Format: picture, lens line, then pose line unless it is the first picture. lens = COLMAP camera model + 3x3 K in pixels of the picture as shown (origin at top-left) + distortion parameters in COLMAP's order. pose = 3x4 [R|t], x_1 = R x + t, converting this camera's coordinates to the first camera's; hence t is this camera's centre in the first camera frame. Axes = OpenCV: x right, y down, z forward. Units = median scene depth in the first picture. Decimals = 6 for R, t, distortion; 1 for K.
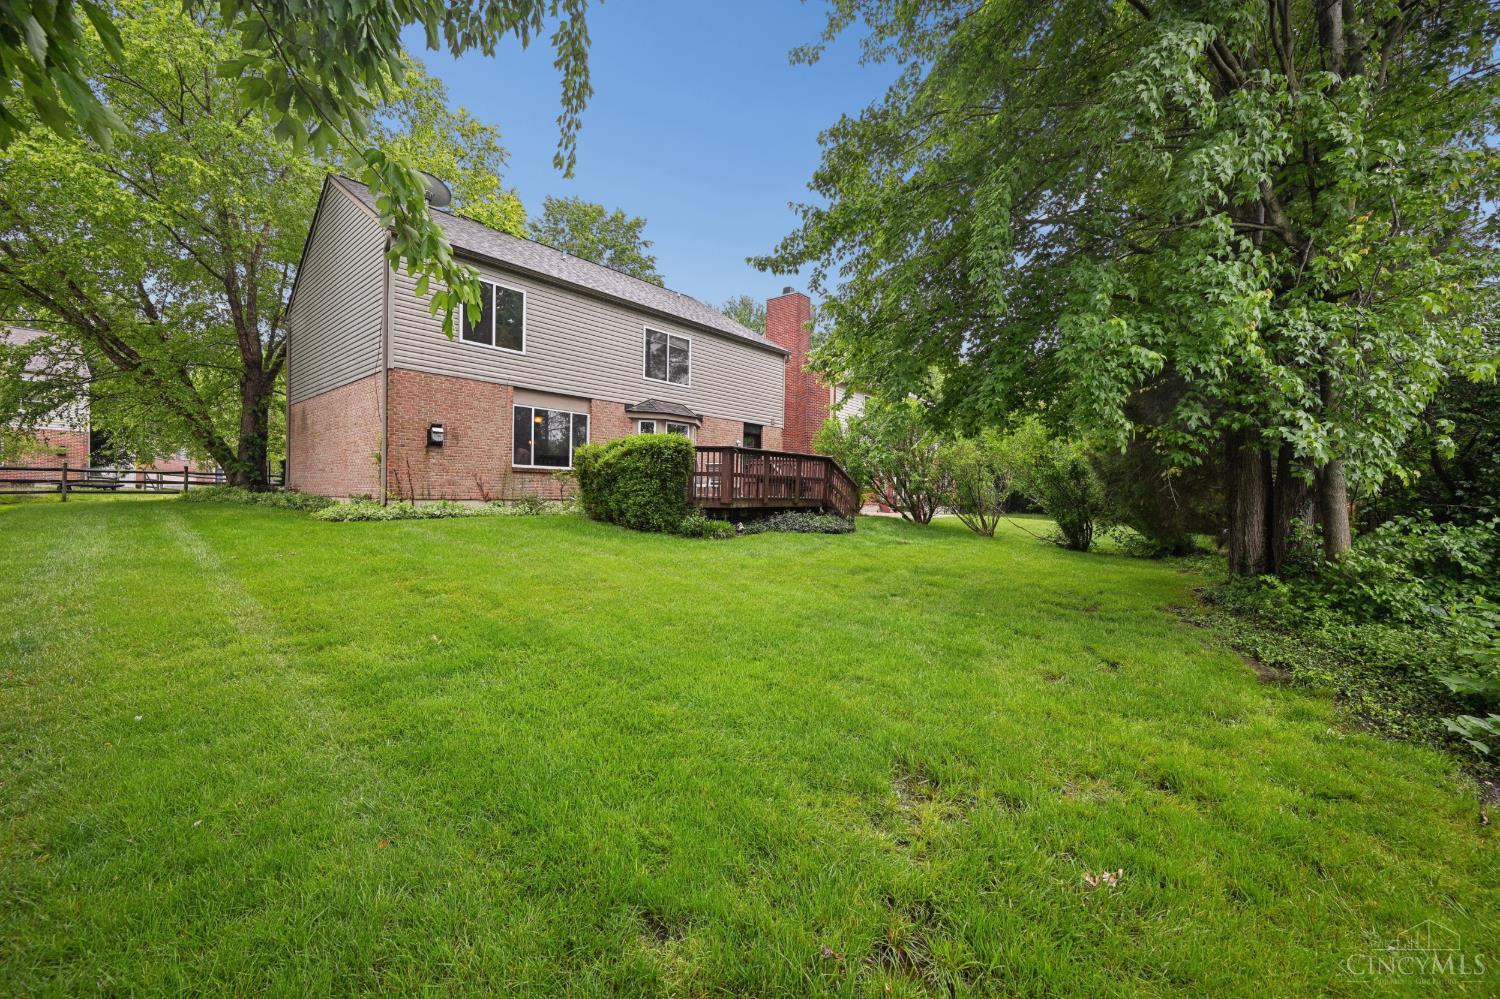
lens RADIAL K [[607.5, 0, 751.1], [0, 607.5, 498.0], [0, 0, 1]] dist [0.044756, 0.000016]
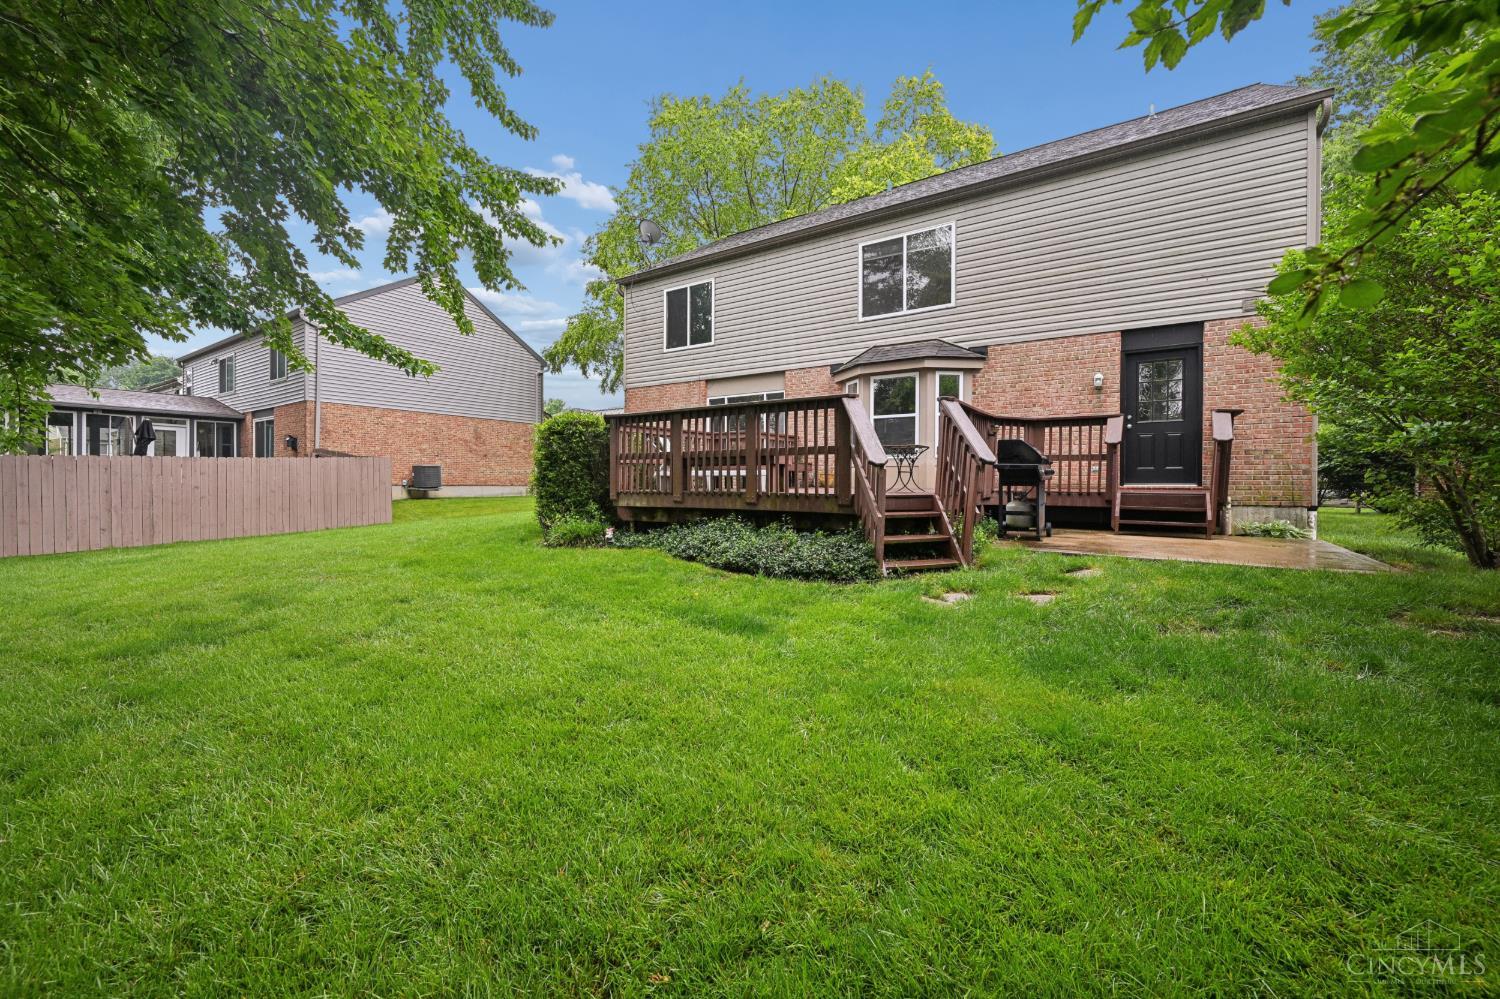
lens RADIAL K [[607.5, 0, 751.1], [0, 607.5, 494.1], [0, 0, 1]] dist [0.044756, 0.000016]
pose [[0.128184, 0.004443, -0.991740, 0.592262], [-0.005378, 0.999978, 0.003785, -0.001423], [0.991736, 0.004848, 0.128205, 0.934081]]
